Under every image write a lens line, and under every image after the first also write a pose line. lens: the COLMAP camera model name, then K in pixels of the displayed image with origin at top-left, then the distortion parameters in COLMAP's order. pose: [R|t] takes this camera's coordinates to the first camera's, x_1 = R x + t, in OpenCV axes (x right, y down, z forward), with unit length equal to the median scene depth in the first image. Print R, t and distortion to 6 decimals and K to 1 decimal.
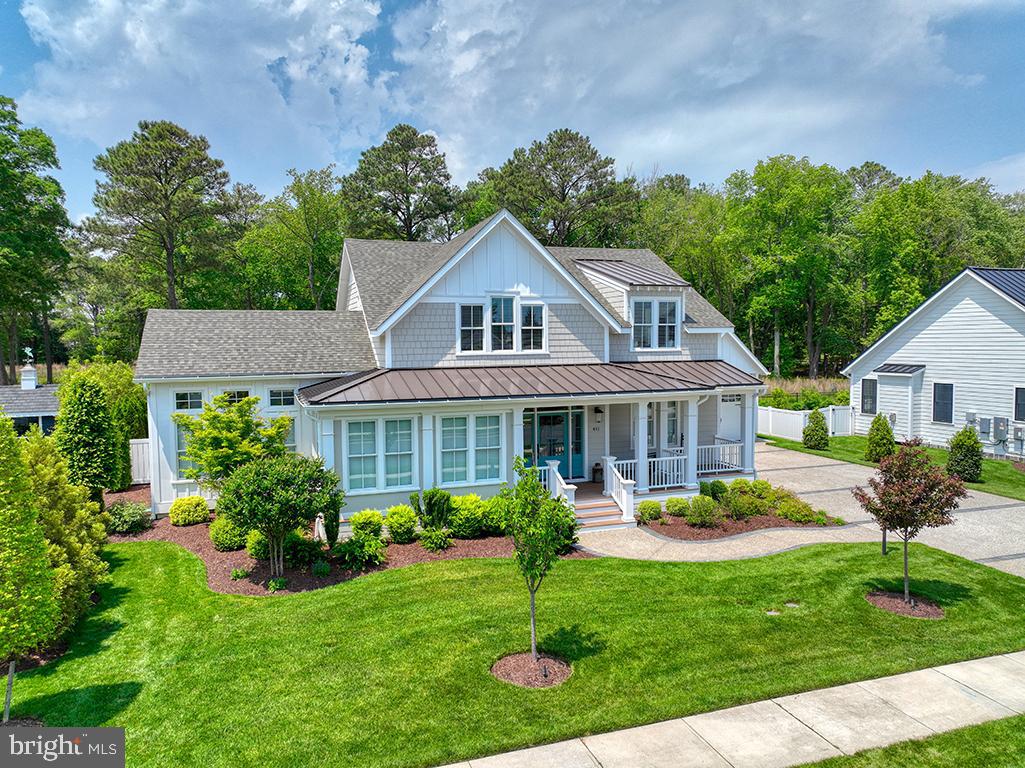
lens RADIAL K [[711.5, 0, 512.5], [0, 711.5, 384.0], [0, 0, 1]] dist [0.019668, 0.003334]
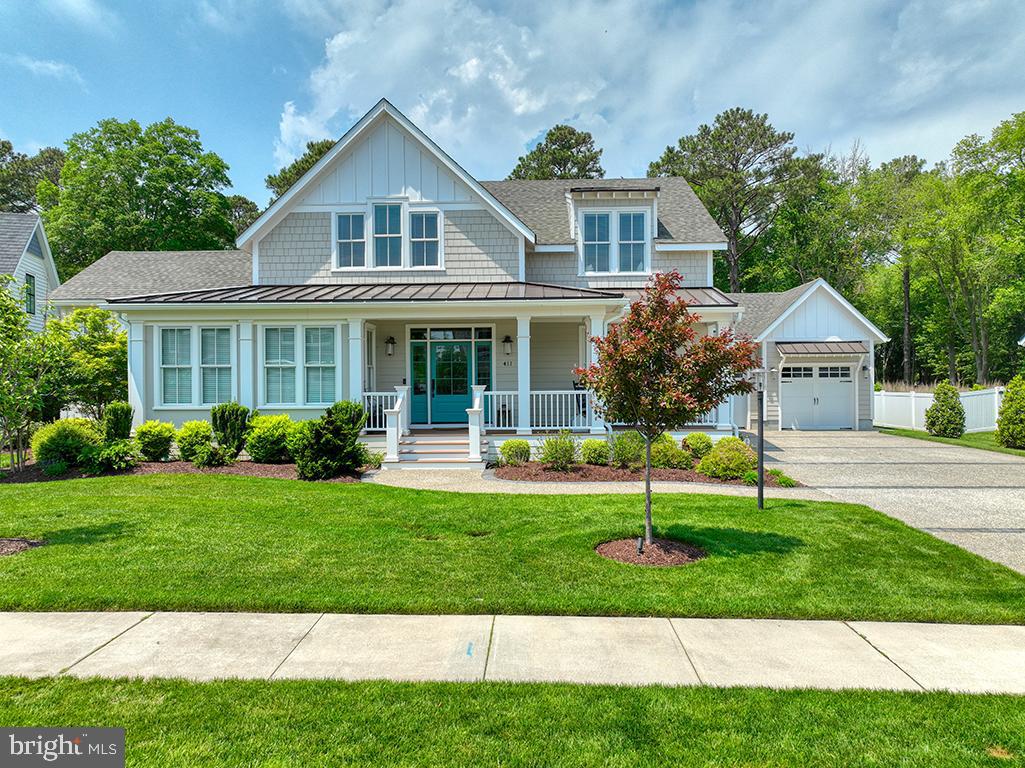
lens RADIAL K [[711.5, 0, 512.5], [0, 711.5, 384.0], [0, 0, 1]] dist [0.019668, 0.003334]
pose [[0.934802, 0.005593, -0.355125, 0.428902], [-0.024746, 0.998472, -0.049414, 0.132043], [0.354306, 0.054980, 0.933512, 0.259010]]
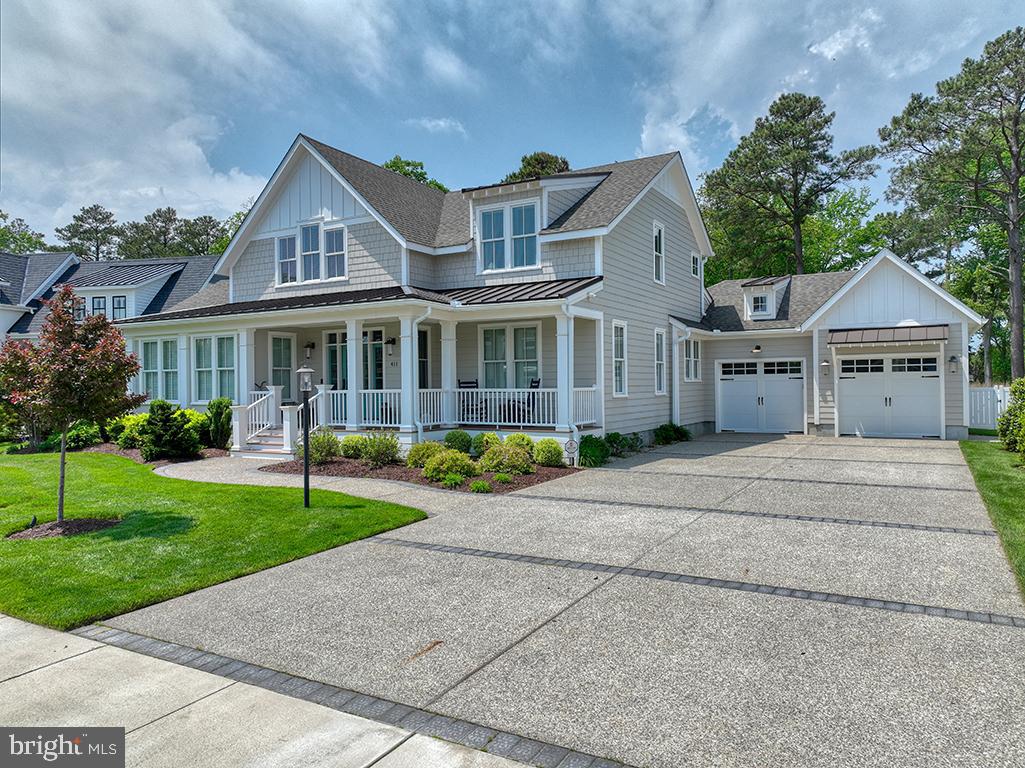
lens RADIAL K [[690.6, 0, 512.5], [0, 690.6, 384.0], [0, 0, 1]] dist [0.013866, 0.000812]
pose [[0.659290, 0.008398, -0.751842, 0.874901], [-0.039750, 0.998929, -0.023698, 0.105860], [0.750838, 0.045509, 0.658917, 0.585829]]
